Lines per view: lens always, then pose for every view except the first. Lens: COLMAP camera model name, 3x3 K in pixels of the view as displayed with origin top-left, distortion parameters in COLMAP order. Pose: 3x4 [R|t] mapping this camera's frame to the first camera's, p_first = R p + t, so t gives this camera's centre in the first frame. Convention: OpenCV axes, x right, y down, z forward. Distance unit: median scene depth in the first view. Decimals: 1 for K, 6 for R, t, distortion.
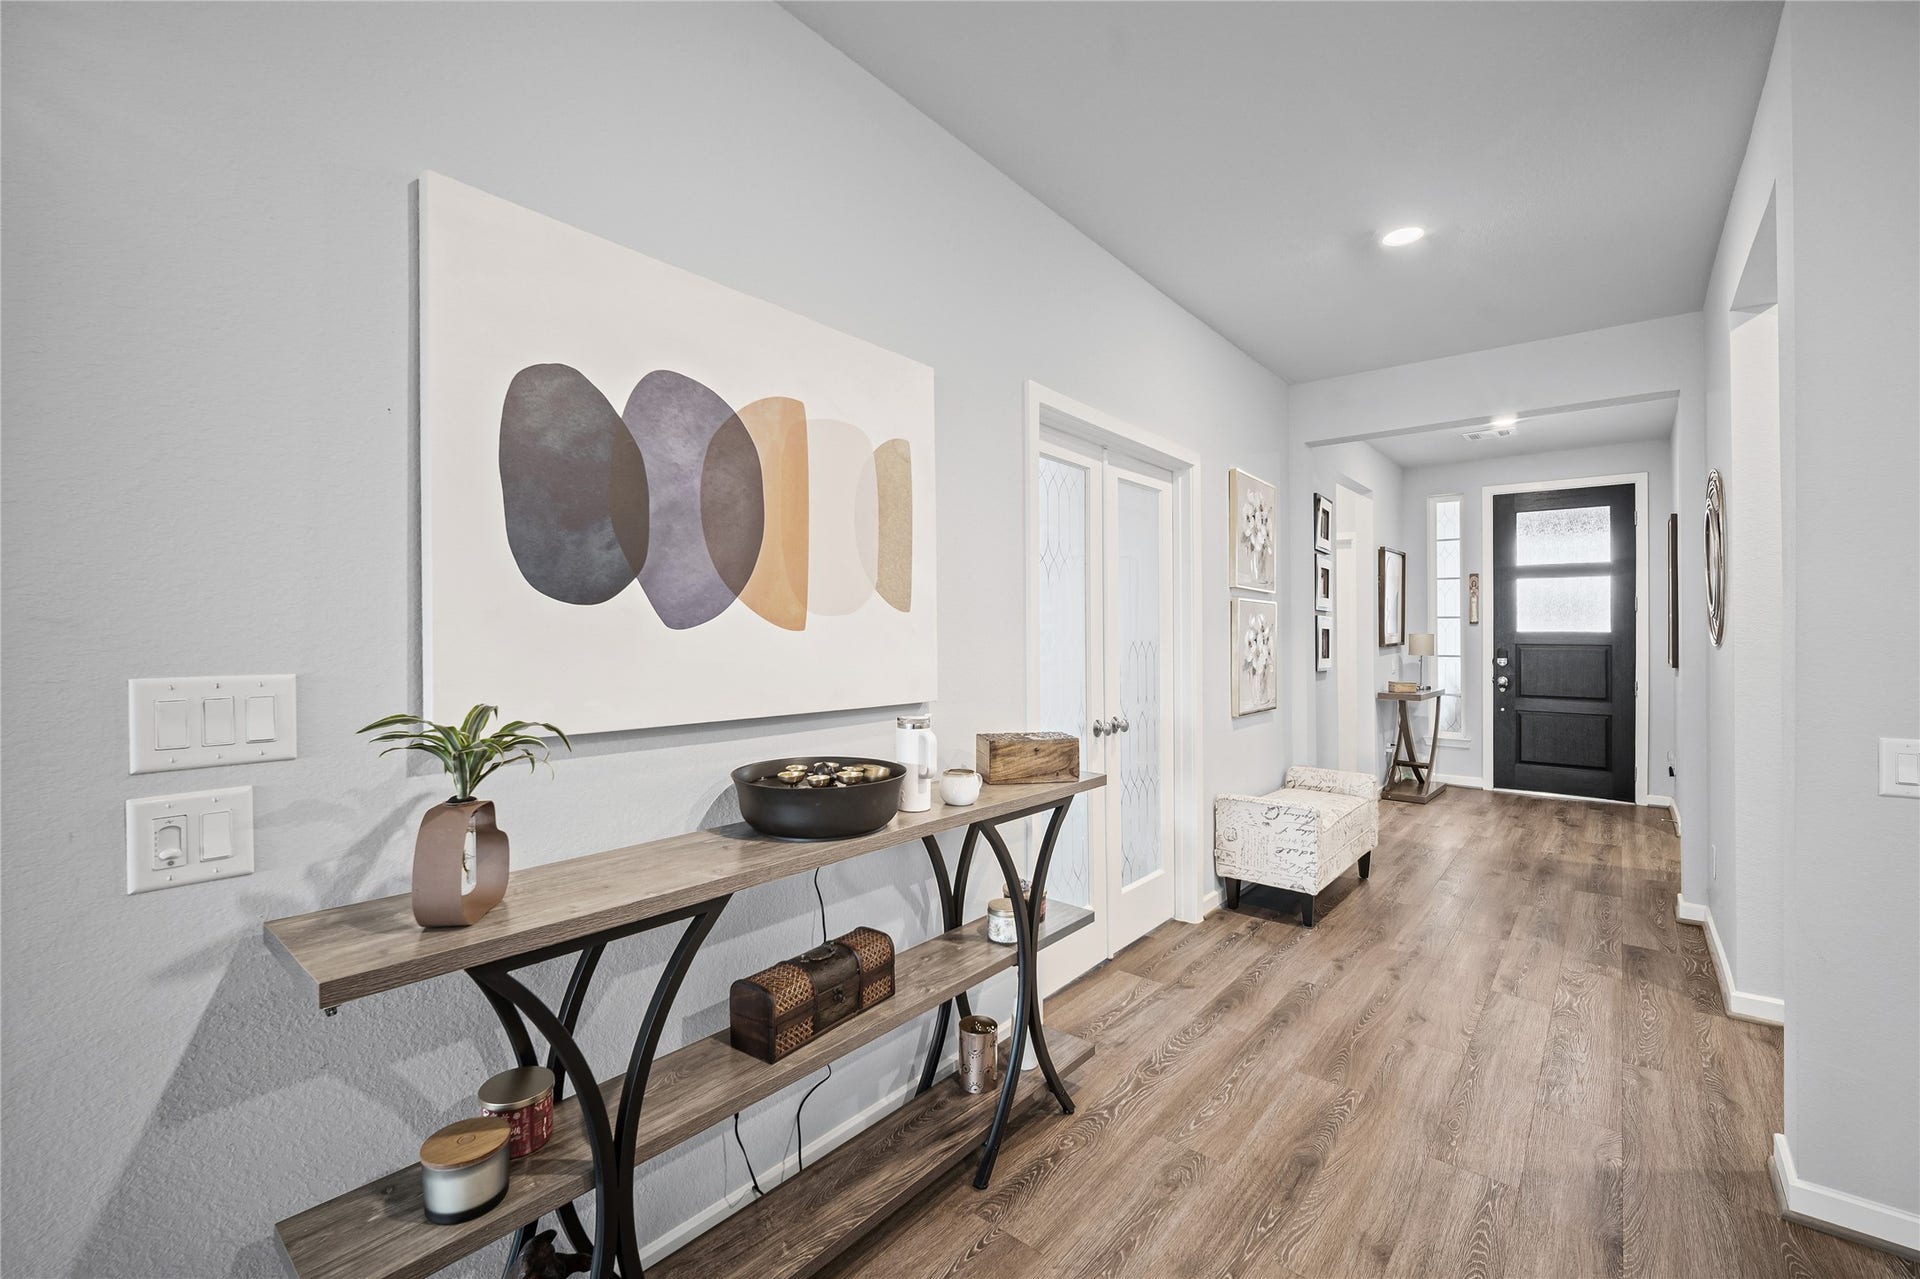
lens RADIAL K [[815.2, 0, 960.0], [0, 815.2, 639.5], [0, 0, 1]] dist [0.000074, -0.000029]
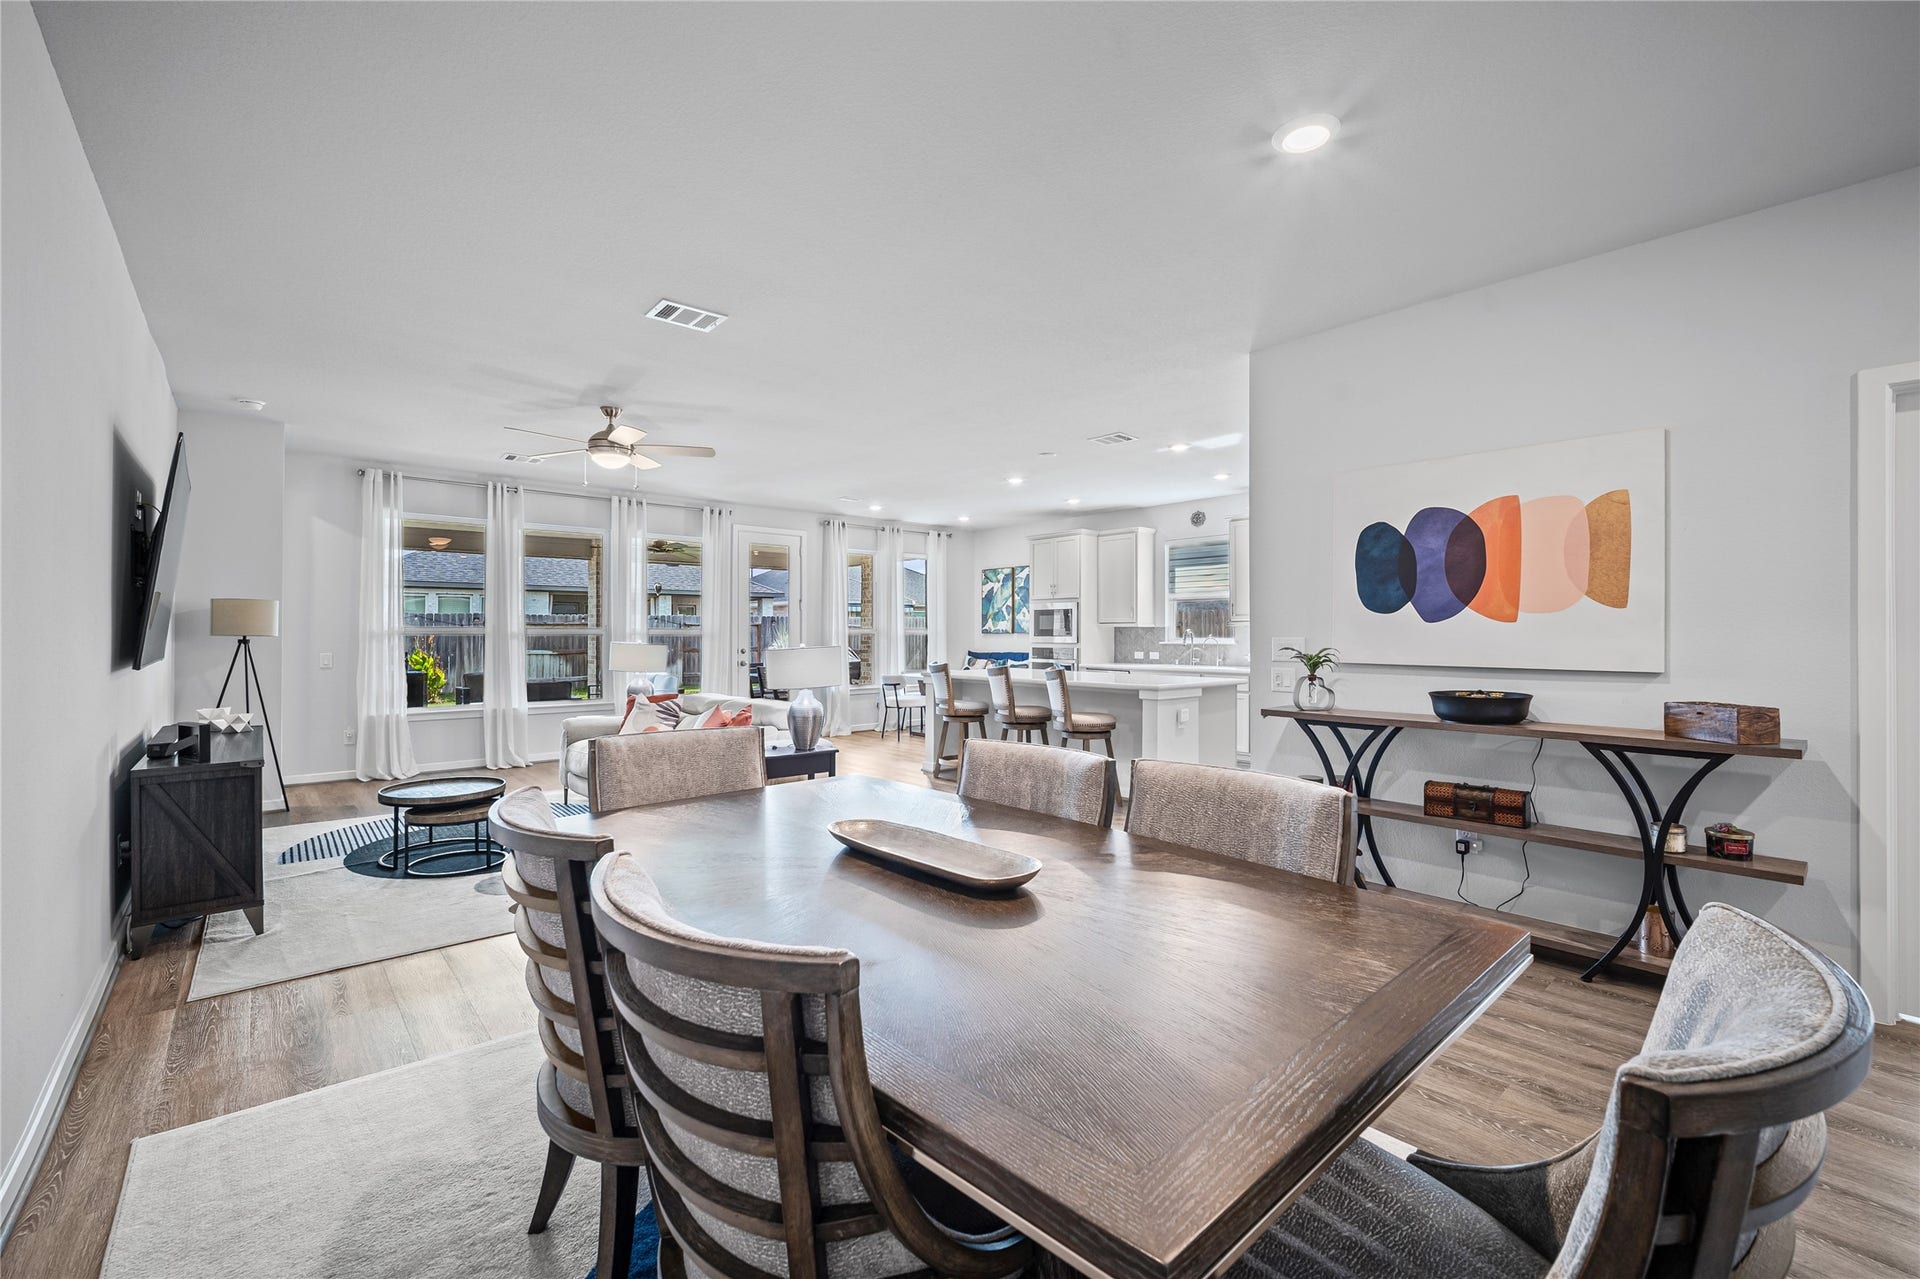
lens RADIAL K [[795.2, 0, 956.1], [0, 795.2, 629.8], [0, 0, 1]] dist [-0.001240, -0.000364]
pose [[-0.174942, -0.005076, -0.984566, 1.758318], [-0.003345, 0.999984, -0.004562, 0.018087], [0.984573, 0.002496, -0.174956, 0.088565]]
